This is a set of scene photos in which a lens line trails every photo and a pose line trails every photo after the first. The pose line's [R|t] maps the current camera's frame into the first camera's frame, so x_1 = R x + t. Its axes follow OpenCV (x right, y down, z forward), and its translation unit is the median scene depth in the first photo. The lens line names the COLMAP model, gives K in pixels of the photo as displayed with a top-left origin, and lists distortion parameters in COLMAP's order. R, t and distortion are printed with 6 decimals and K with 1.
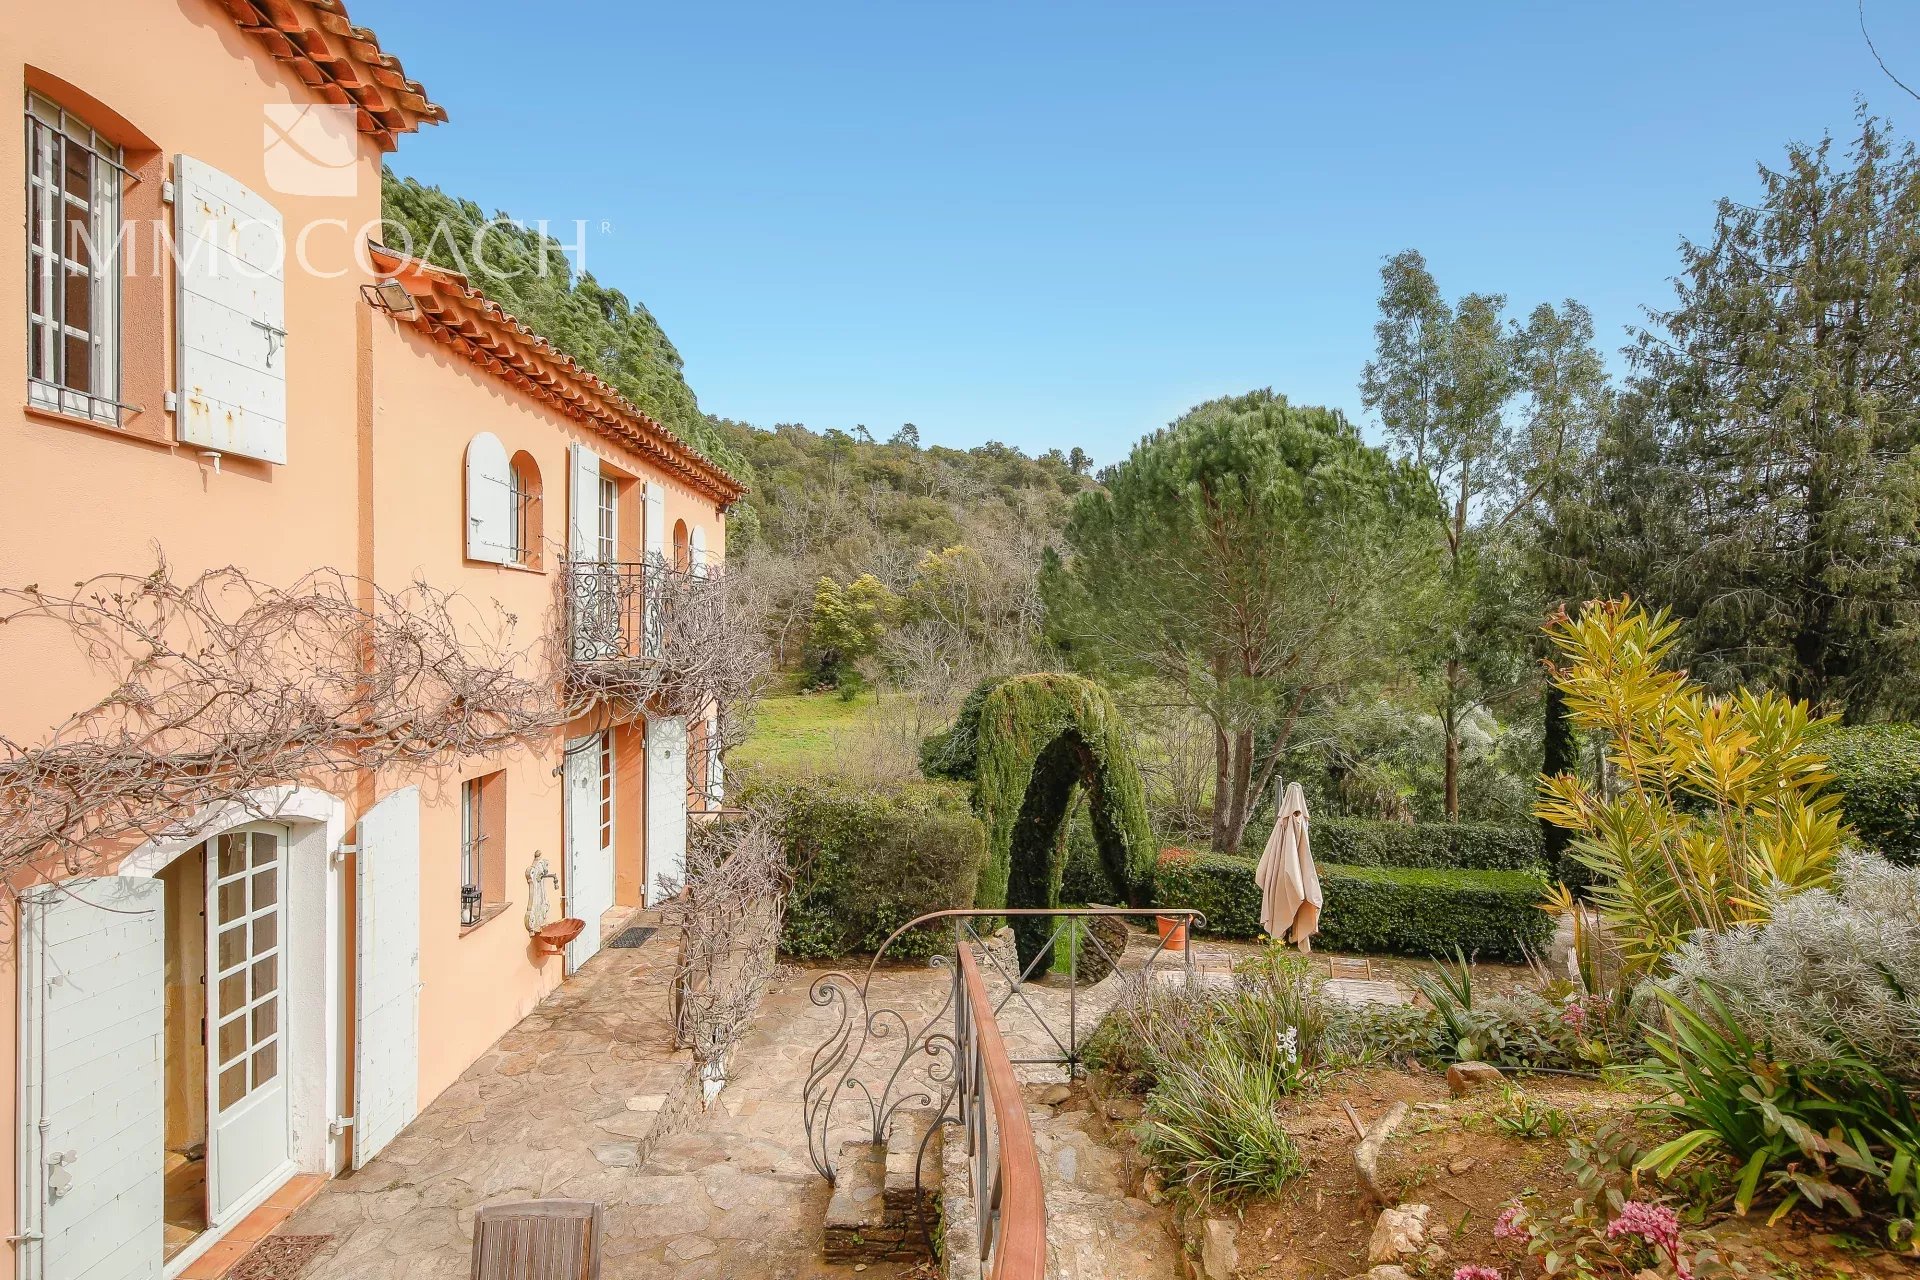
lens RADIAL K [[797.4, 0, 961.8], [0, 797.4, 639.4], [0, 0, 1]] dist [0.000093, 0.000024]
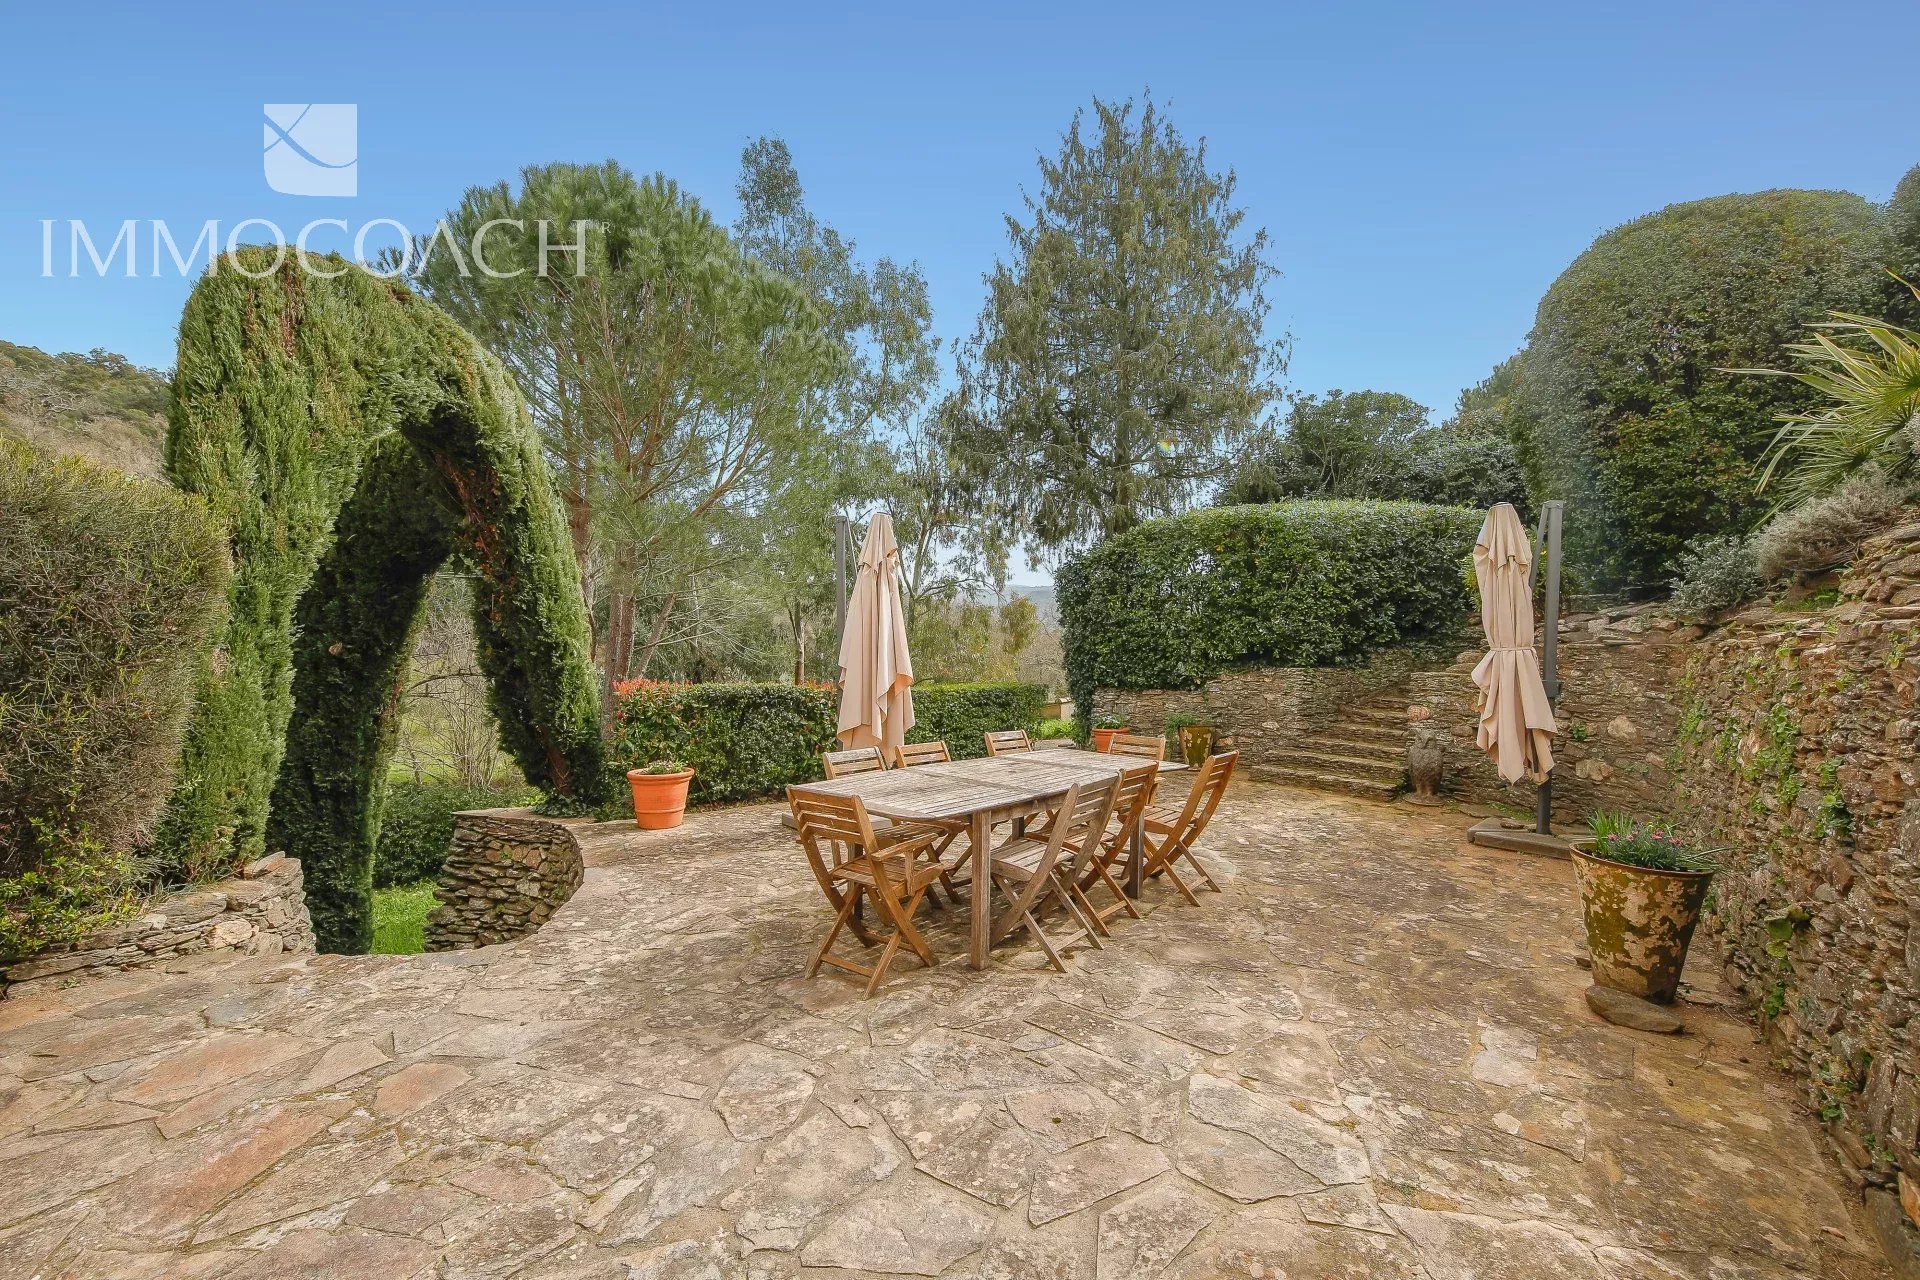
lens RADIAL K [[757.2, 0, 962.9], [0, 757.2, 642.5], [0, 0, 1]] dist [0.000562, -0.000128]
pose [[0.634978, -0.003397, 0.772523, -0.019103], [0.001852, 0.999994, 0.002875, 0.252527], [-0.772528, -0.000395, 0.634980, 0.485202]]
